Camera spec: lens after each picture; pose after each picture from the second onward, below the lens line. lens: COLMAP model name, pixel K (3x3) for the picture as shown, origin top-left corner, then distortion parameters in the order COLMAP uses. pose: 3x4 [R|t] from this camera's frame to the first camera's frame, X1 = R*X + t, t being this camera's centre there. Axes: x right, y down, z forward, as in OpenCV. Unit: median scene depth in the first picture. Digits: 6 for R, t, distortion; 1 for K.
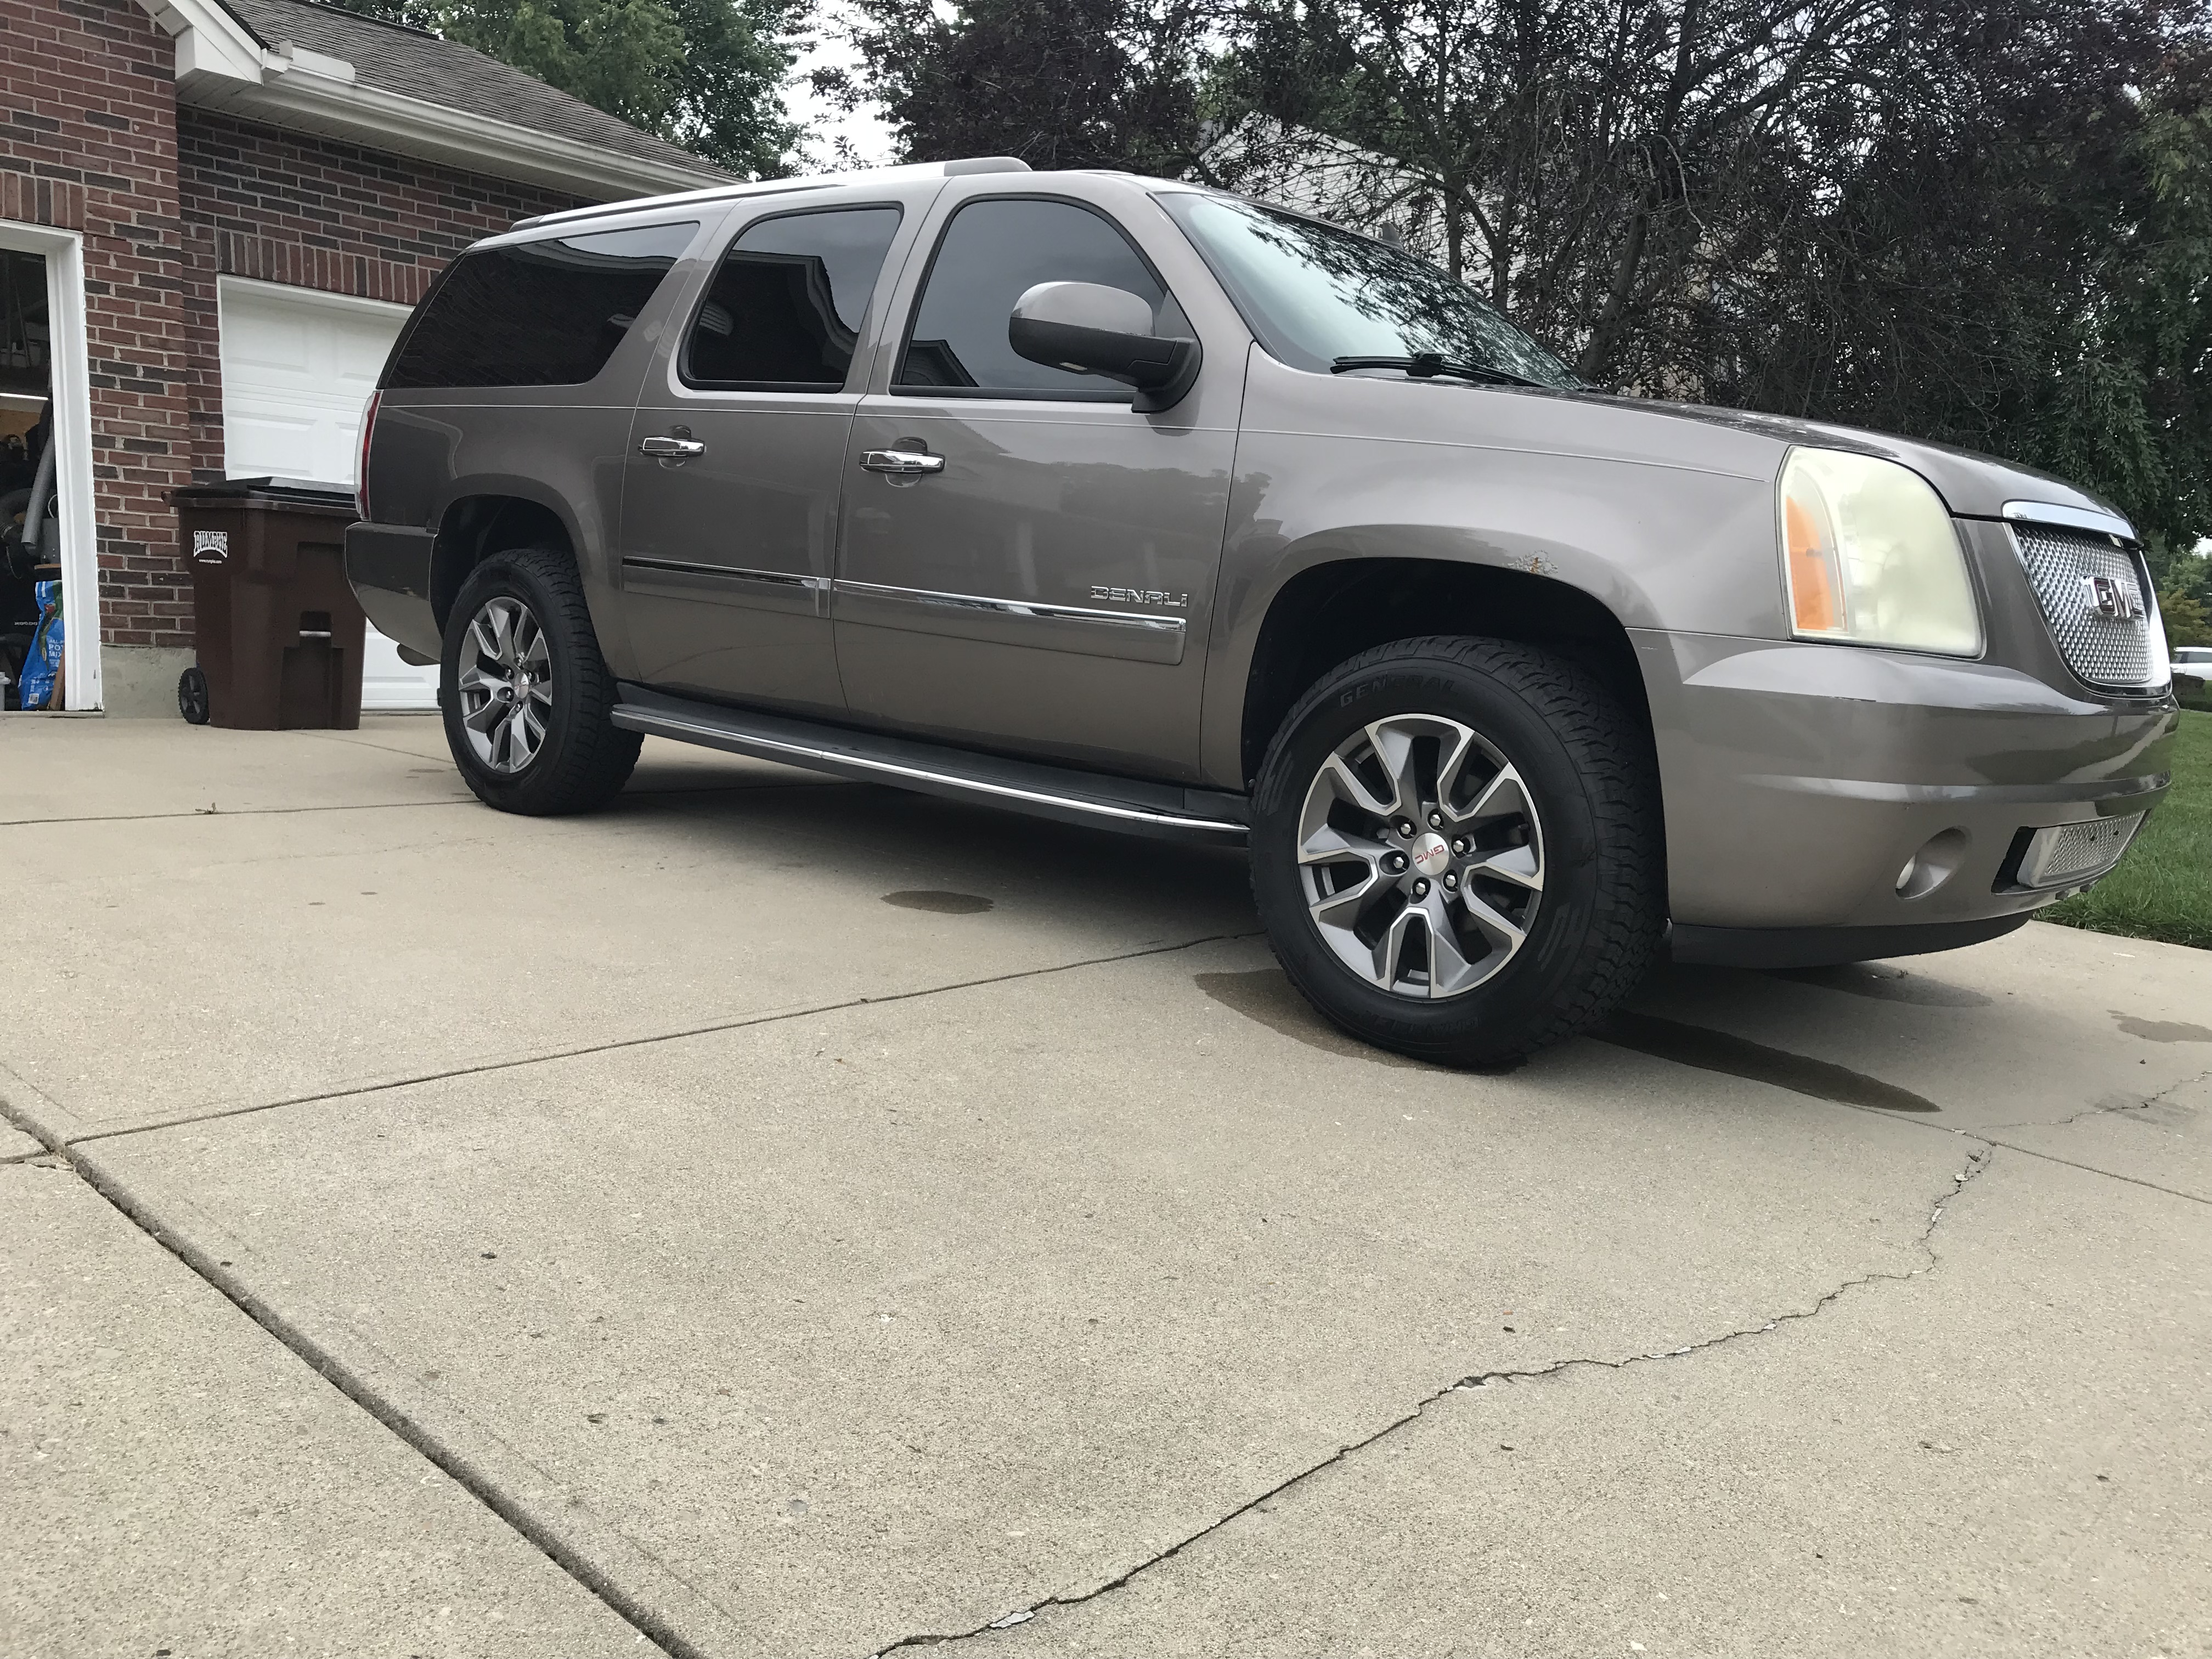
lens RADIAL K [[1721.6, 0, 1099.6], [0, 1721.6, 981.4], [0, 0, 1]] dist [-0.001280, -0.041366]
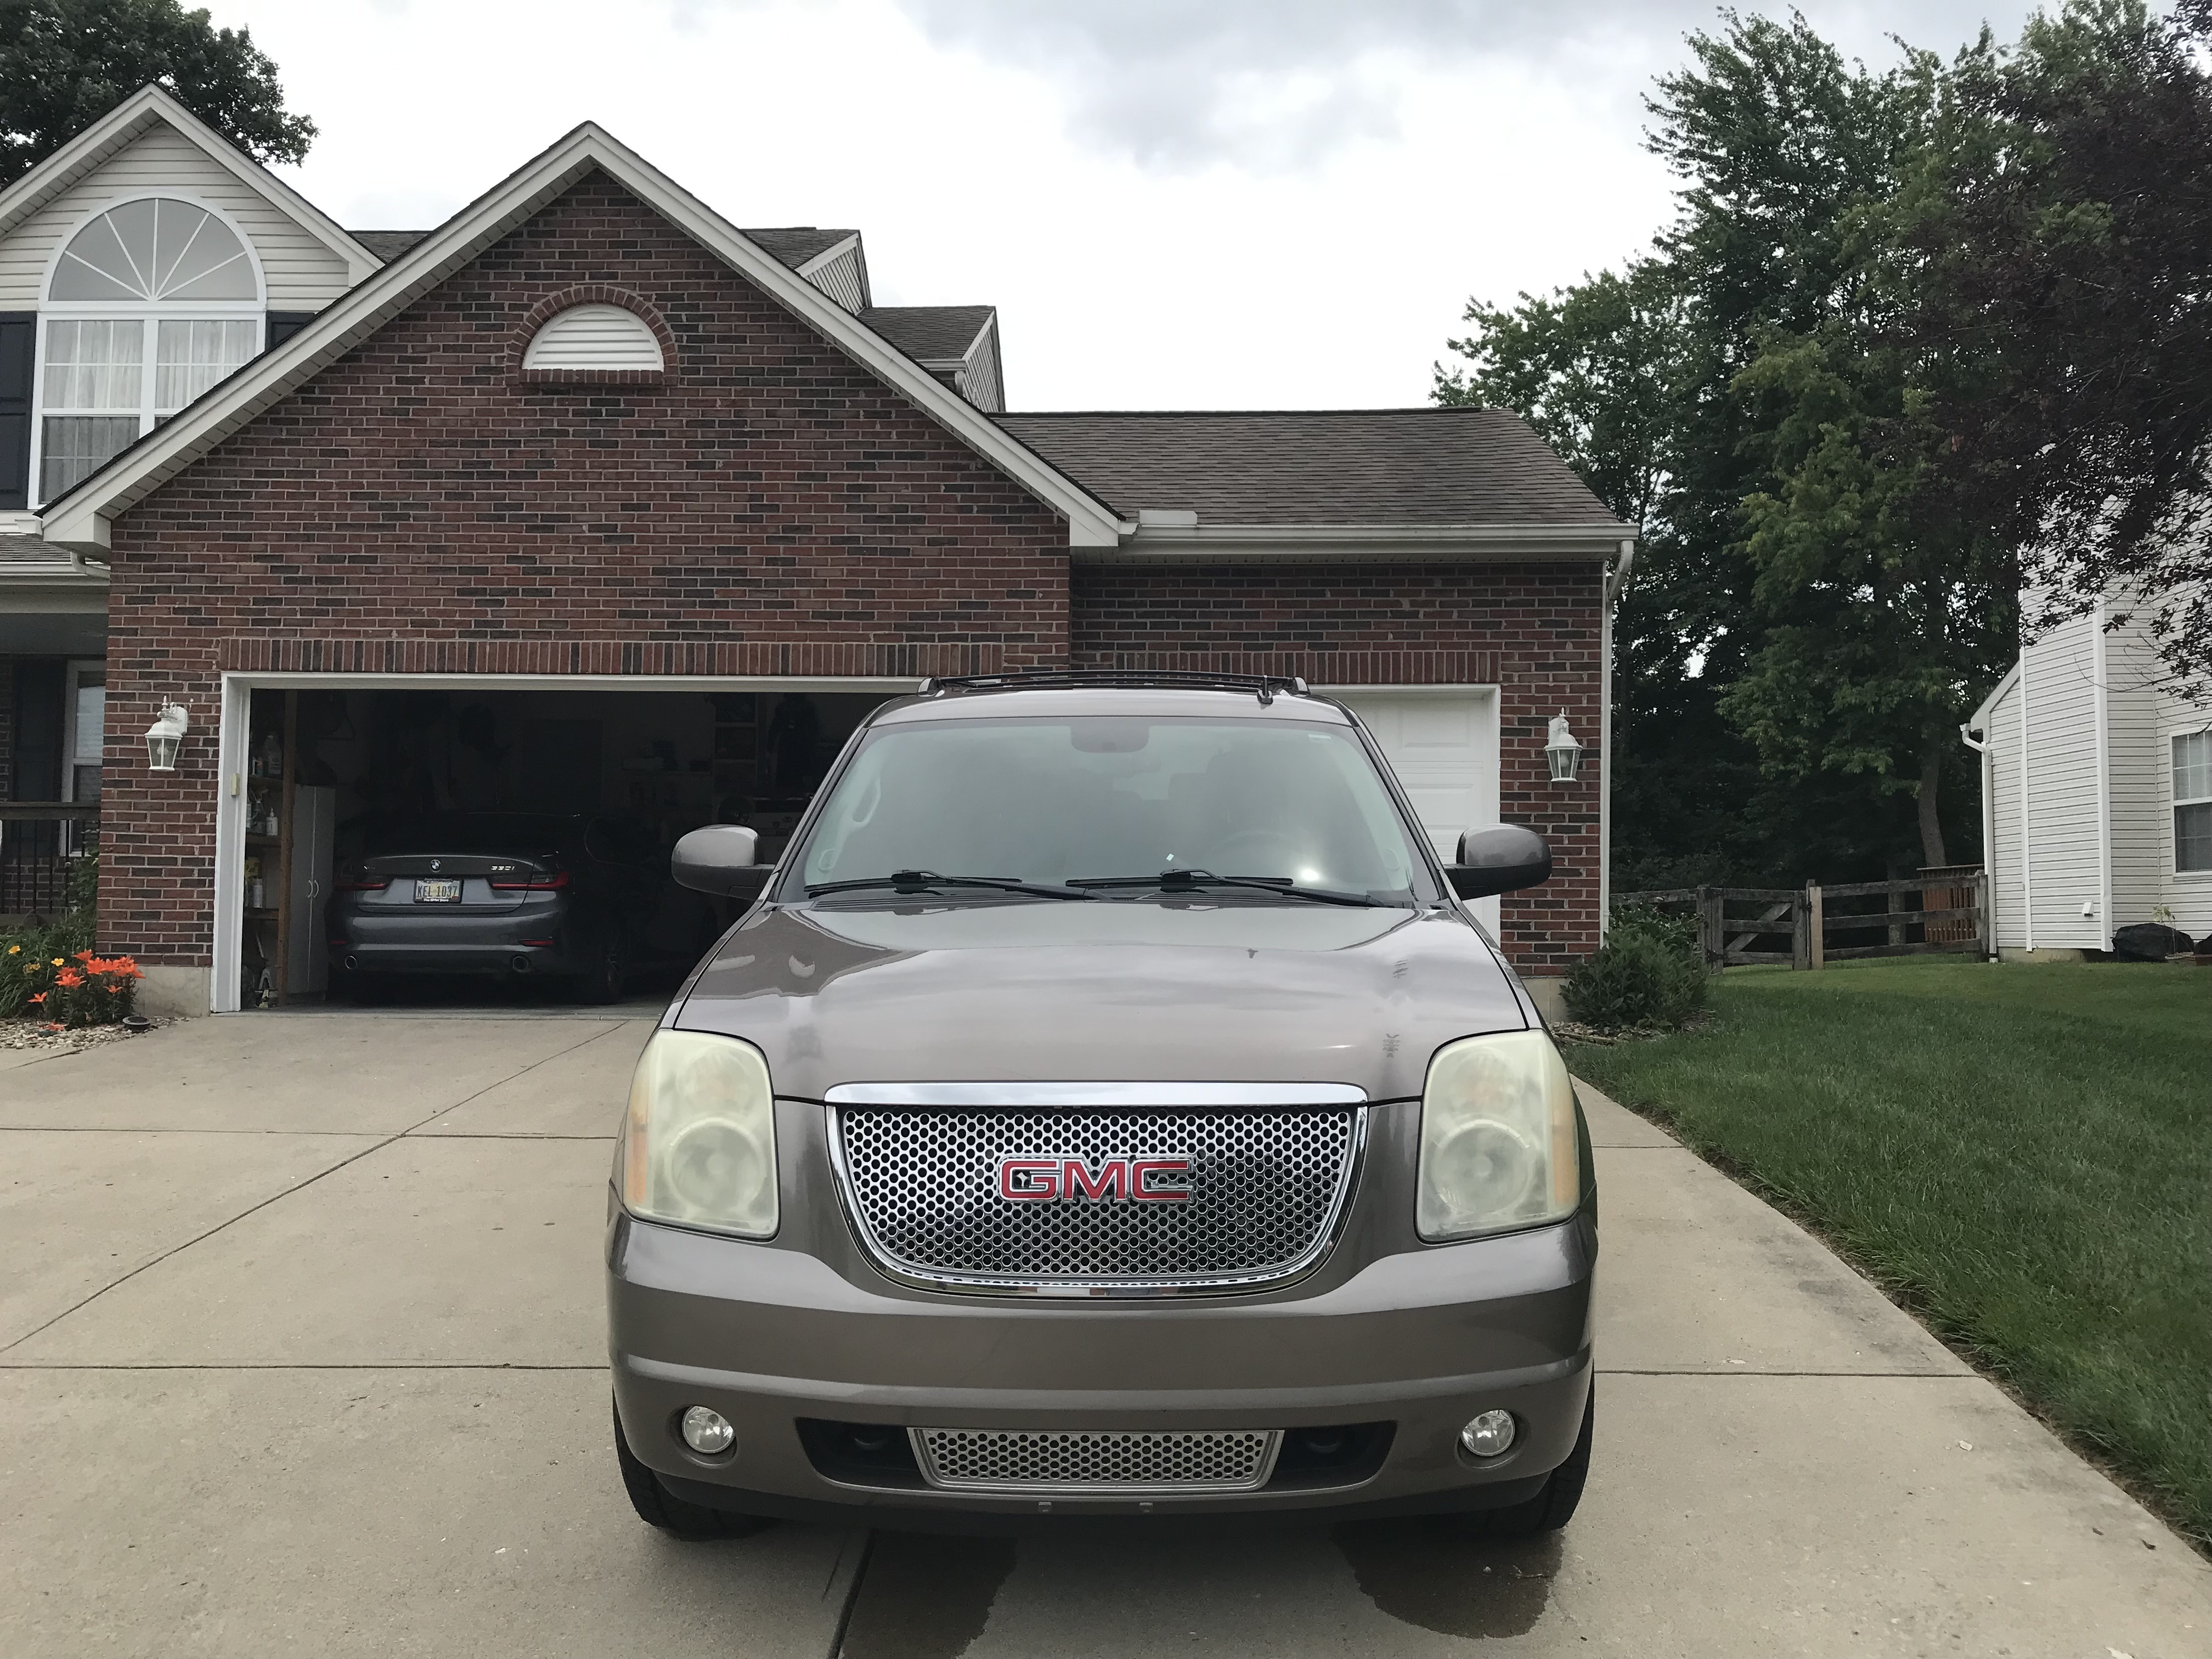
lens RADIAL K [[1721.6, 0, 1099.6], [0, 1721.6, 981.4], [0, 0, 1]] dist [-0.001280, -0.041366]
pose [[0.664543, 0.020203, -0.746977, 0.492125], [-0.108897, 0.991581, -0.070061, -0.102562], [0.739272, 0.127902, 0.661149, 0.159195]]
